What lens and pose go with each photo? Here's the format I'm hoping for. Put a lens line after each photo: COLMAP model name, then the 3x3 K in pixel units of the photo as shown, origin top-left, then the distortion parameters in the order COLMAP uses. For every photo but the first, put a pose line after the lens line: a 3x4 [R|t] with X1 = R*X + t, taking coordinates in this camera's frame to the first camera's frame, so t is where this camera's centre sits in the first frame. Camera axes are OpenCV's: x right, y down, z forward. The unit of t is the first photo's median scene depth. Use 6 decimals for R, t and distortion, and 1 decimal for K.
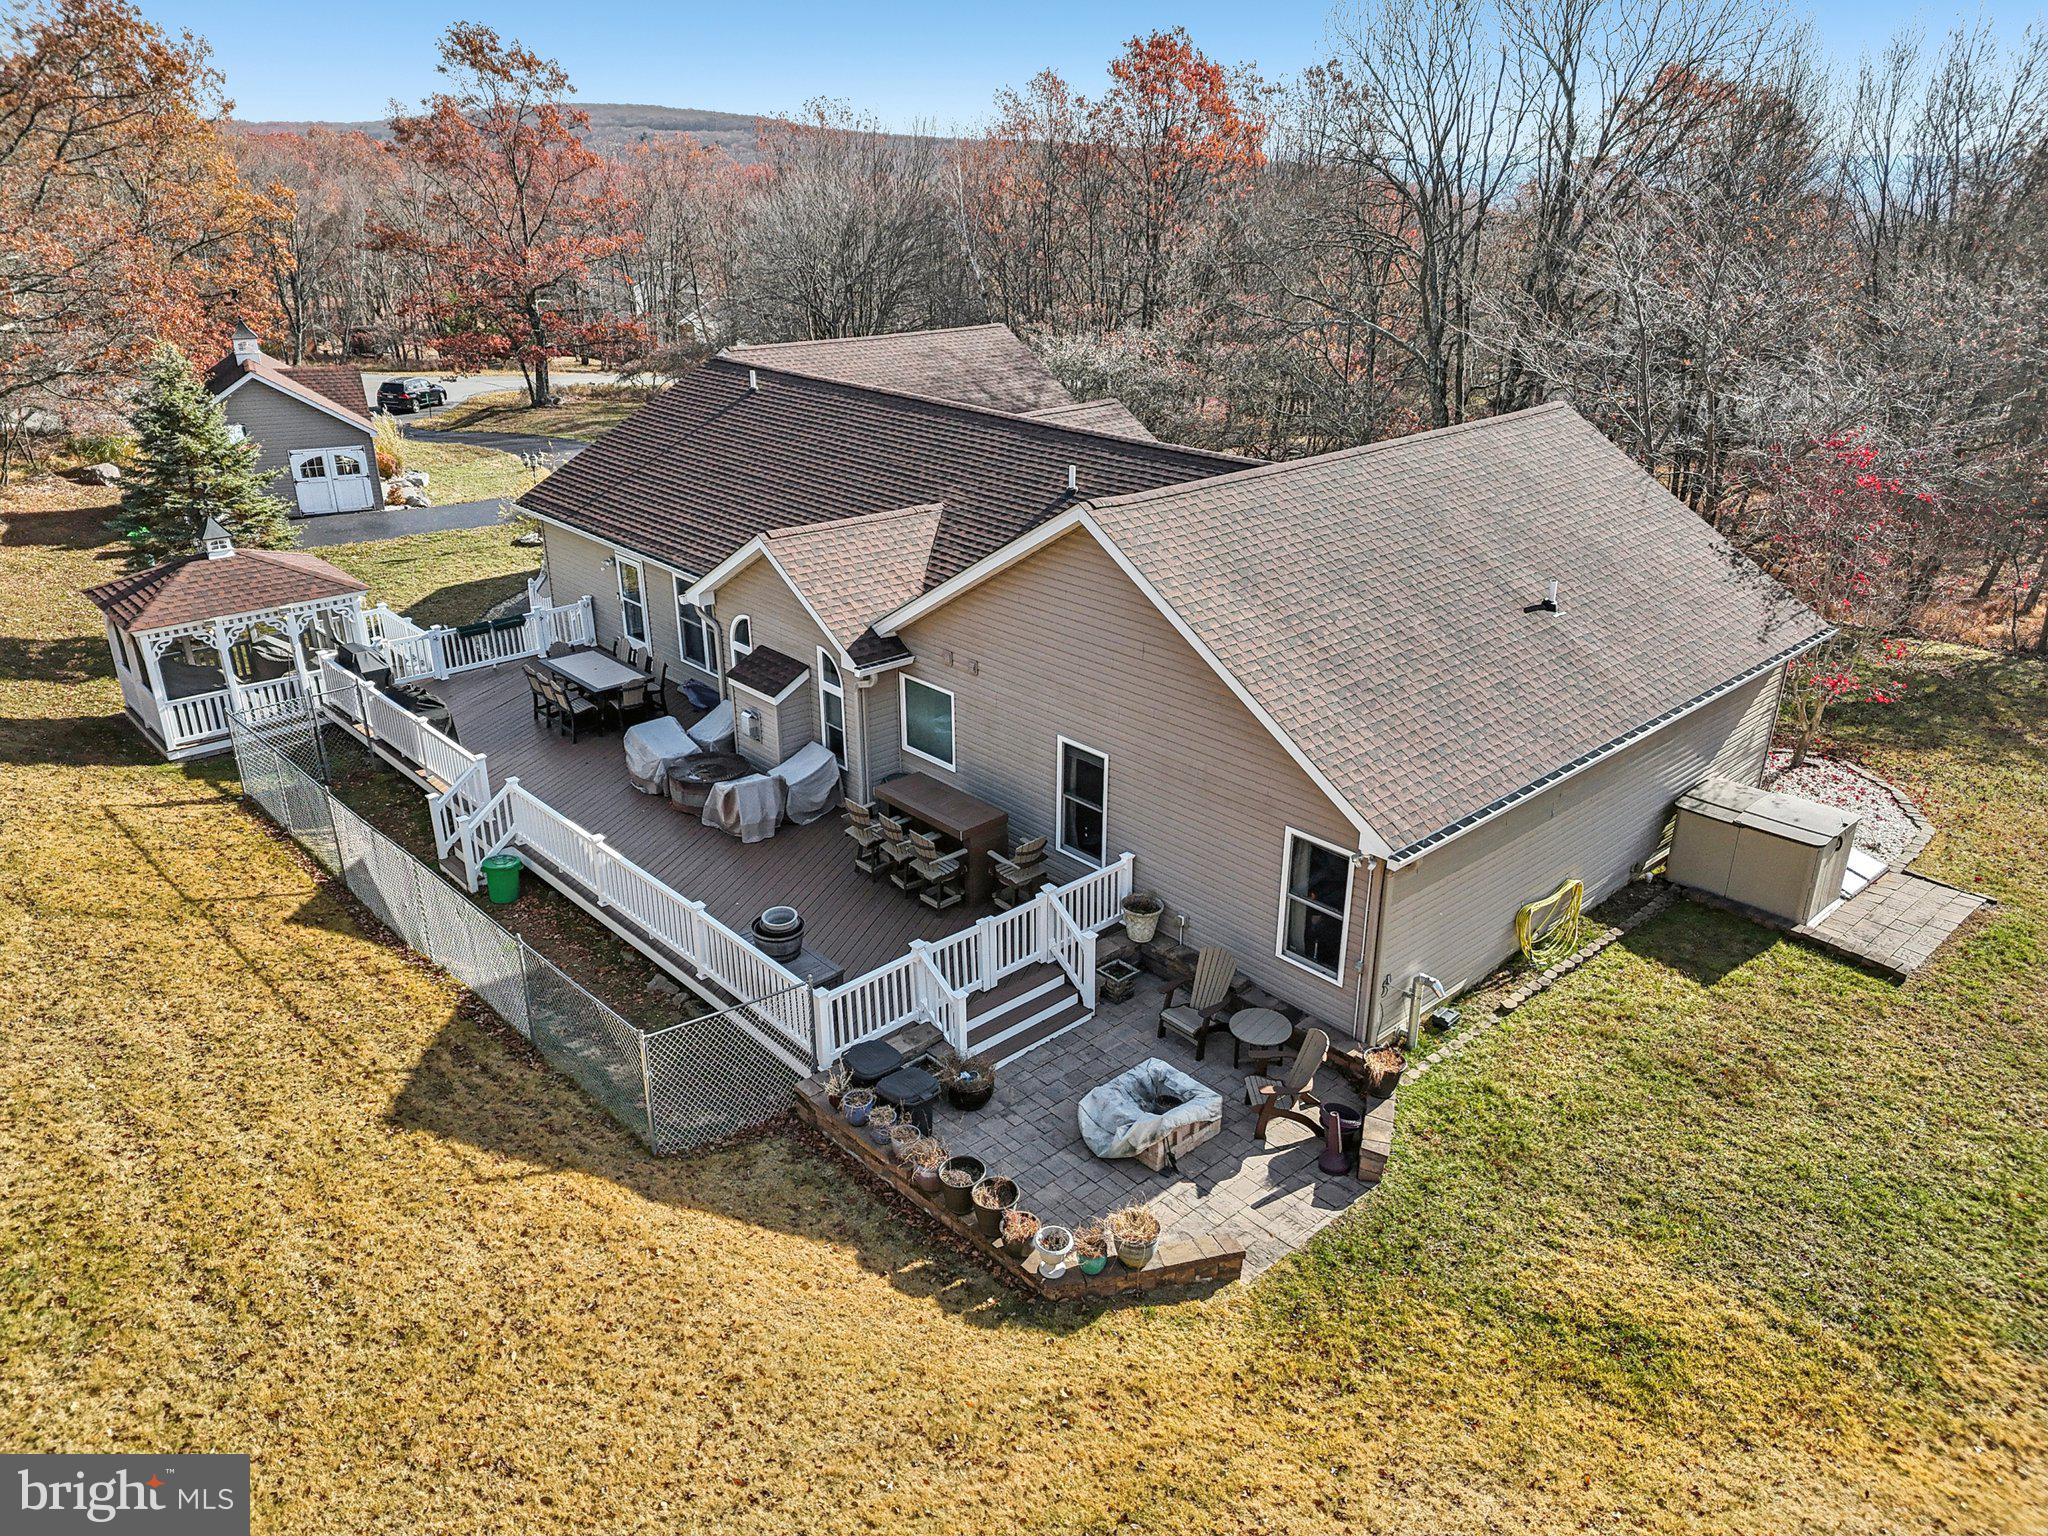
lens RADIAL K [[1426.1, 0, 1029.5], [0, 1426.1, 761.5], [0, 0, 1]] dist [0.110209, -0.134864]
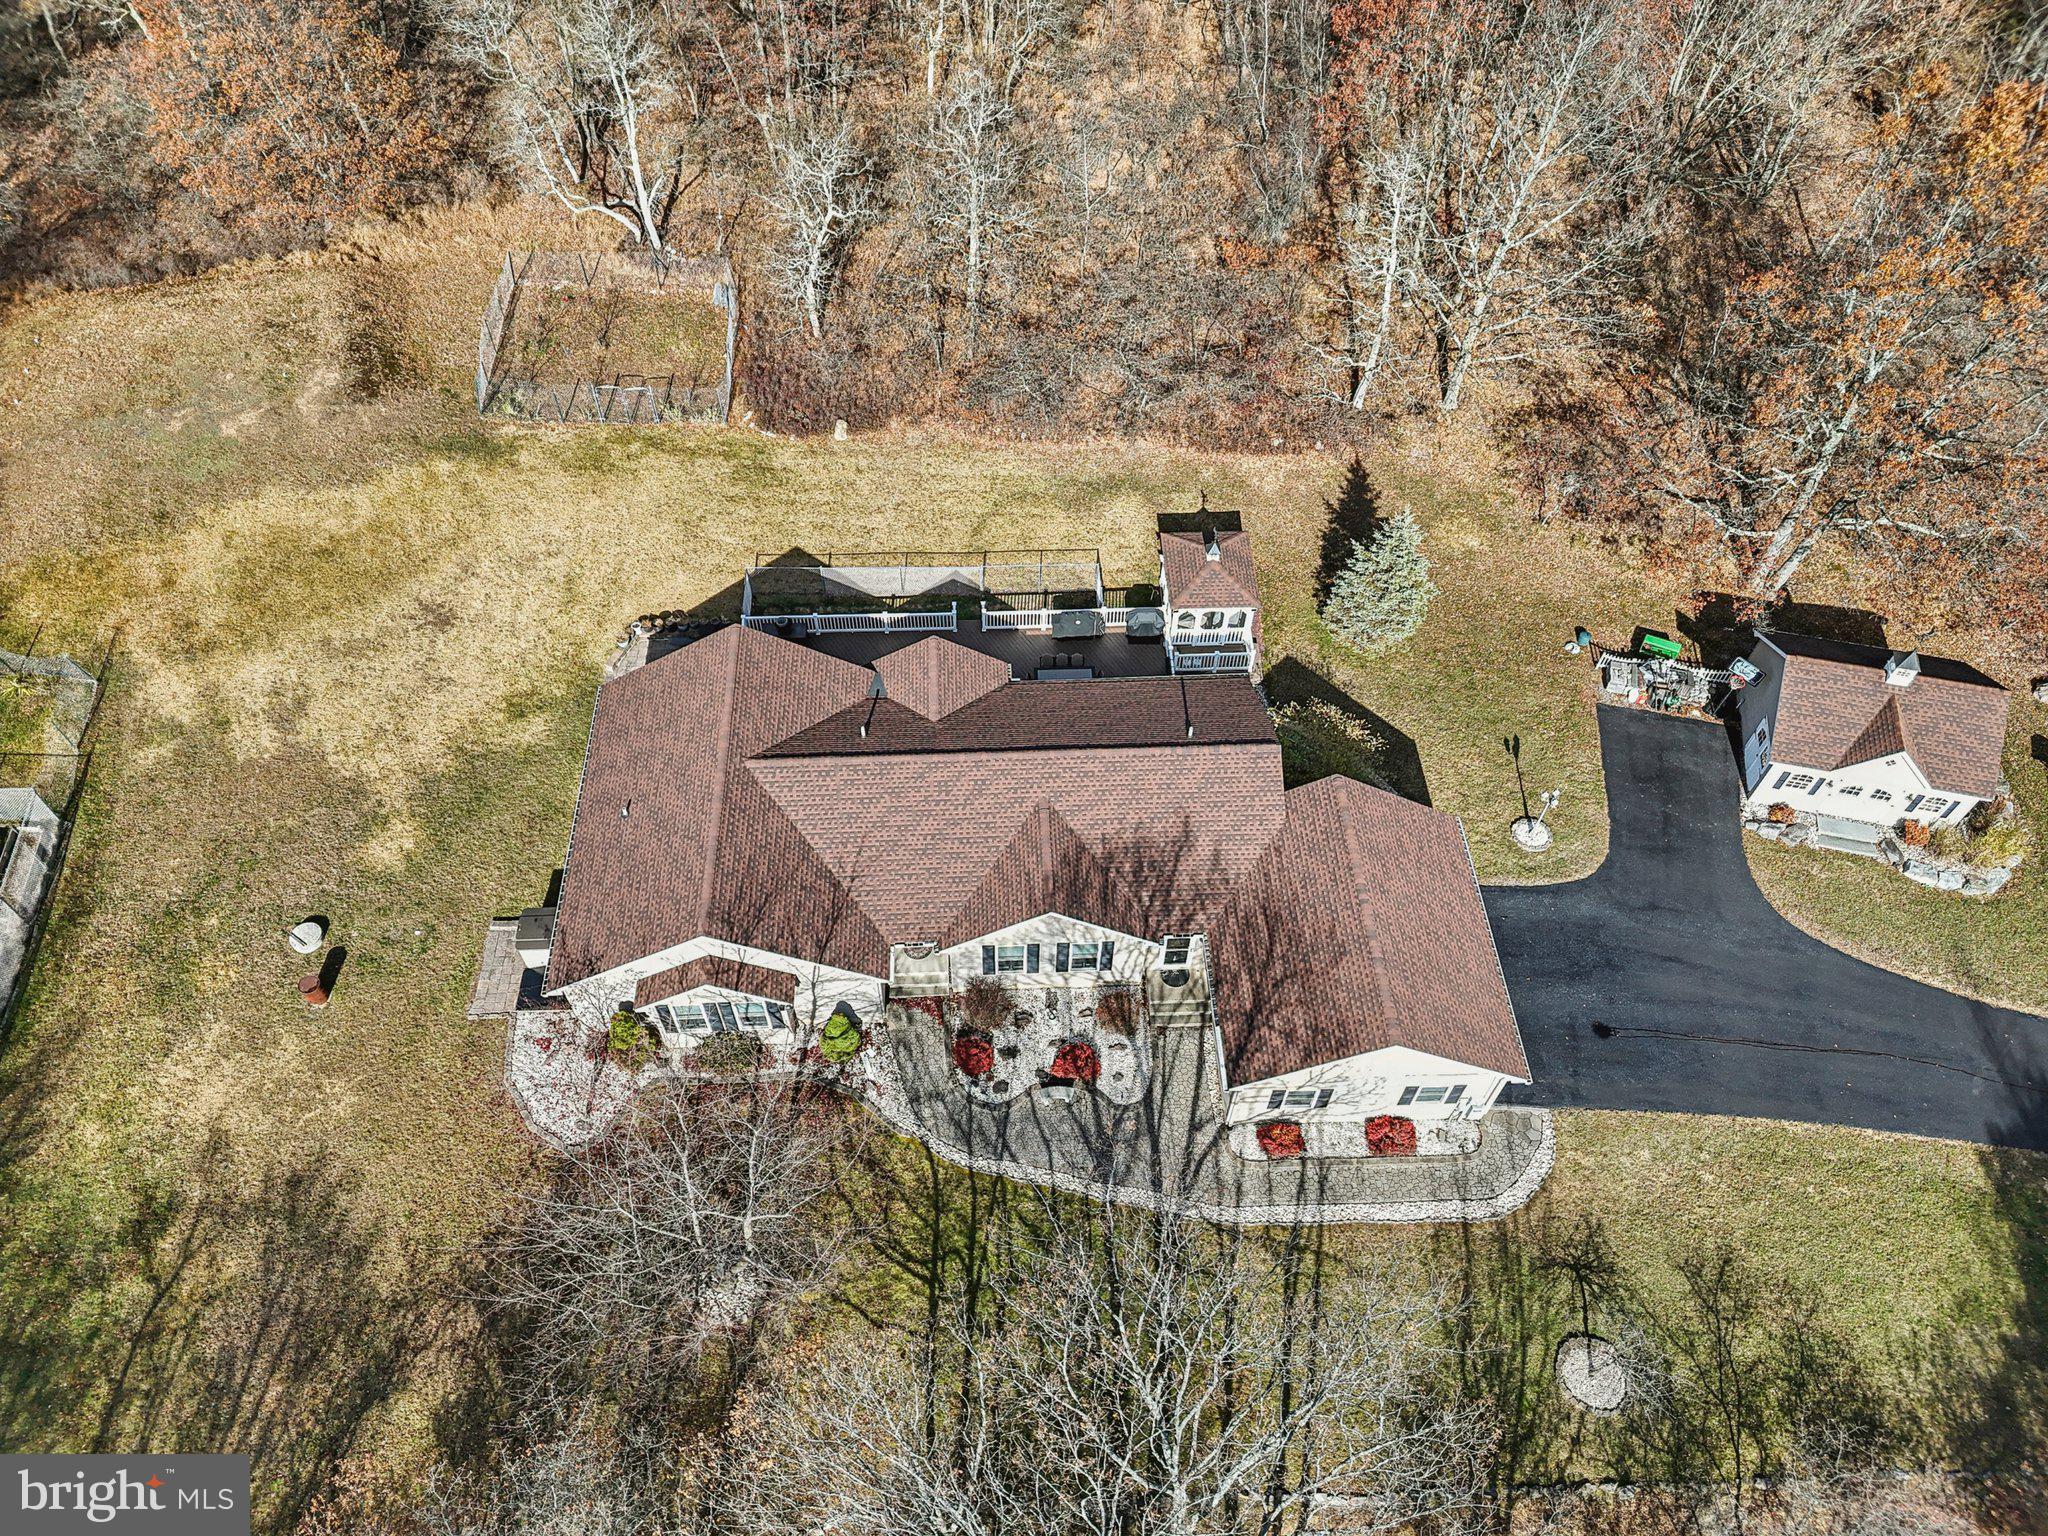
lens RADIAL K [[1439.6, 0, 1024.0], [0, 1439.6, 768.0], [0, 0, 1]] dist [0.068008, -0.059054]
pose [[-0.646395, 0.602533, -0.468111, 1.010816], [-0.308464, 0.354778, 0.882600, -2.390276], [0.697871, 0.714904, -0.043467, 1.545632]]
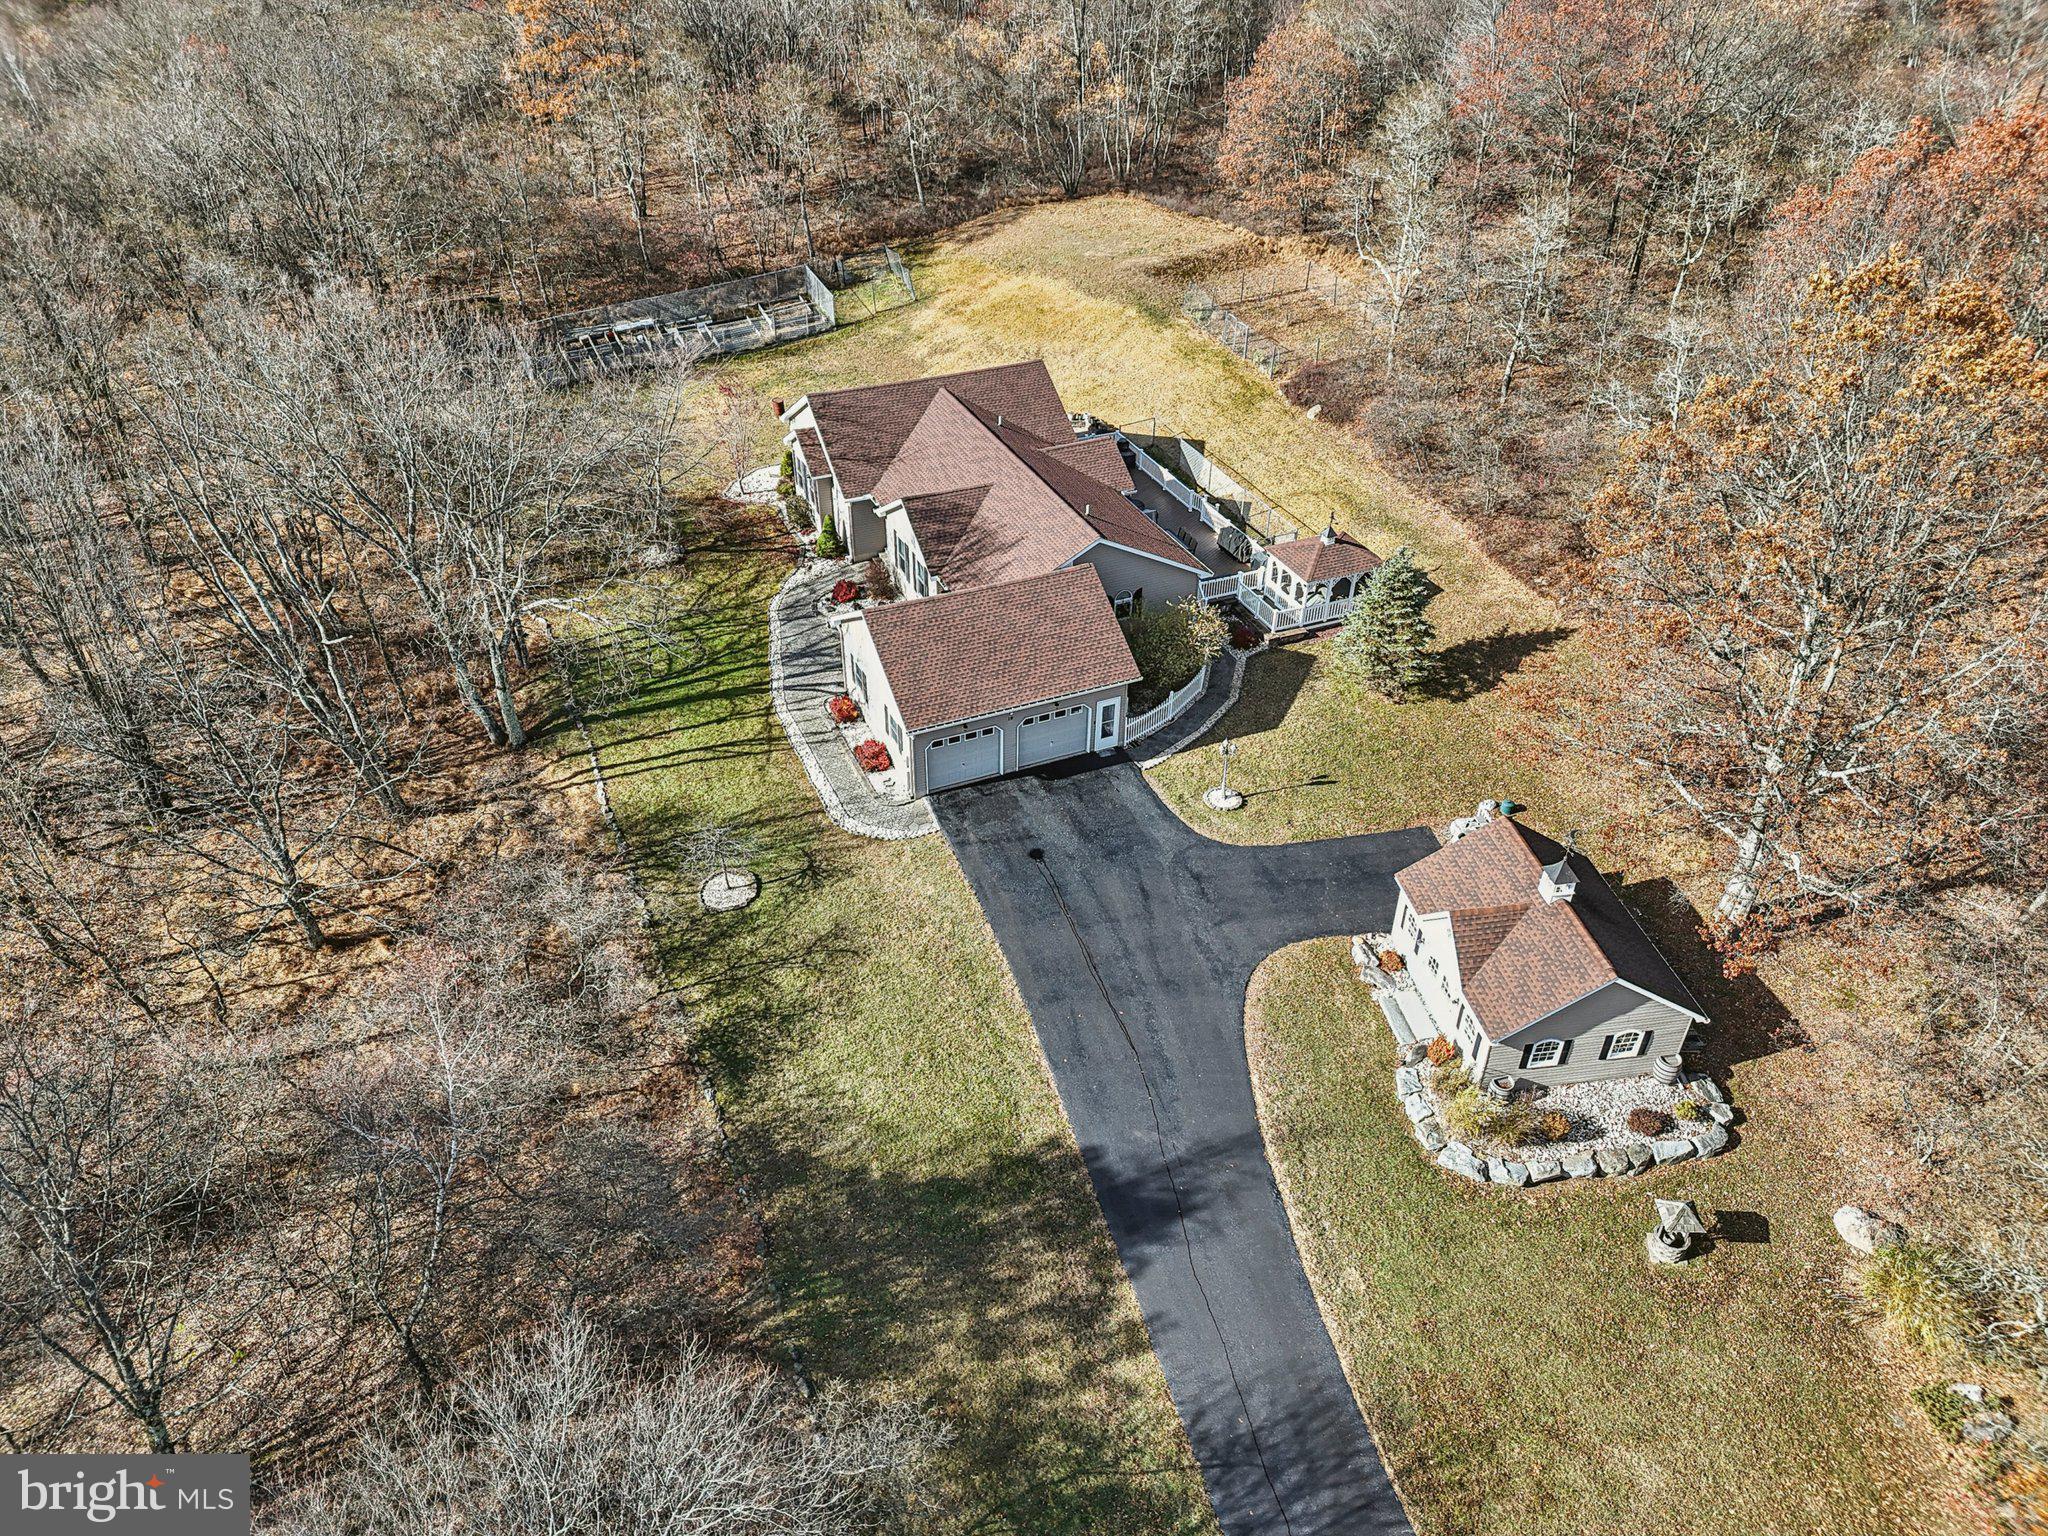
lens RADIAL K [[1443.6, 0, 1028.3], [0, 1443.6, 769.9], [0, 0, 1]] dist [0.113380, -0.140770]
pose [[-0.946843, -0.197920, 0.253604, -1.052100], [0.113686, 0.531603, 0.839330, -2.666226], [-0.300937, 0.823545, -0.480844, 3.514376]]
